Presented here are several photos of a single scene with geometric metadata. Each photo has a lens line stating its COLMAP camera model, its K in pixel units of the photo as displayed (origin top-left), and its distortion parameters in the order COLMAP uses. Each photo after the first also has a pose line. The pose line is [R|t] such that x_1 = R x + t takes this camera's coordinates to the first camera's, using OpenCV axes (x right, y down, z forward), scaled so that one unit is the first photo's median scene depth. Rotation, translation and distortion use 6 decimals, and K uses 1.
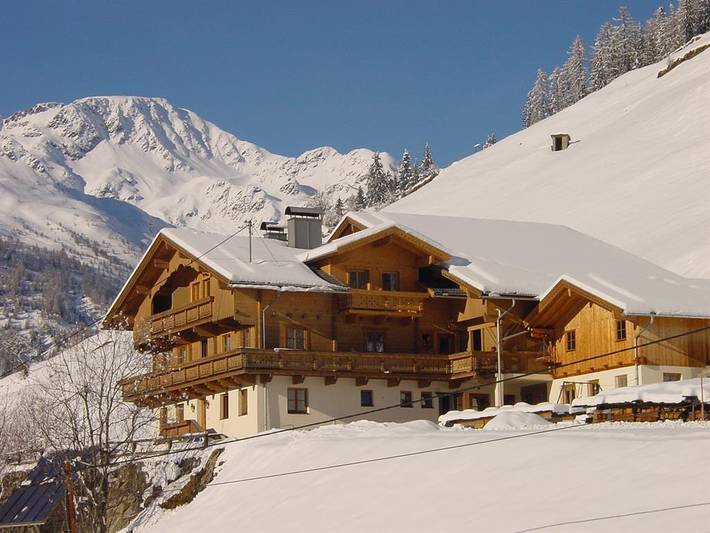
lens RADIAL K [[3002.7, 0, 355.0], [0, 3002.7, 266.5], [0, 0, 1]] dist [0.053845, -0.706227]
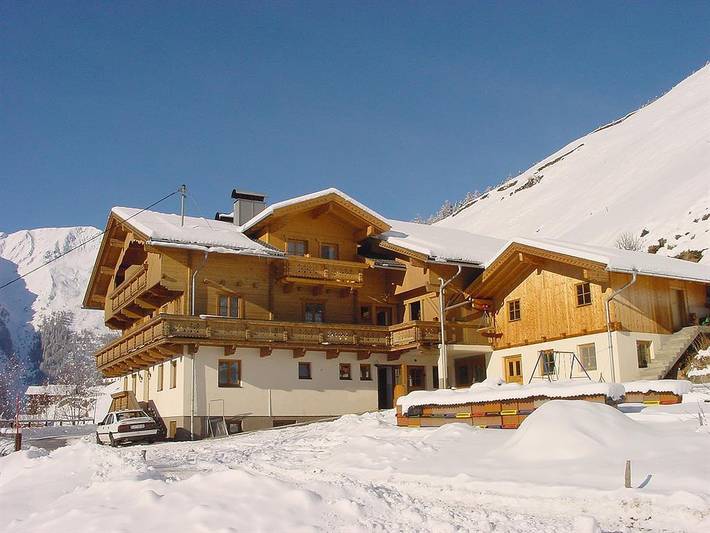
lens RADIAL K [[786.8, 0, 355.0], [0, 786.8, 266.5], [0, 0, 1]] dist [-0.141908, 0.005567]
pose [[0.998881, 0.004332, 0.047092, 0.008070], [-0.000491, 0.996691, -0.081280, 0.031085], [-0.047289, 0.081165, 0.995578, 0.747821]]
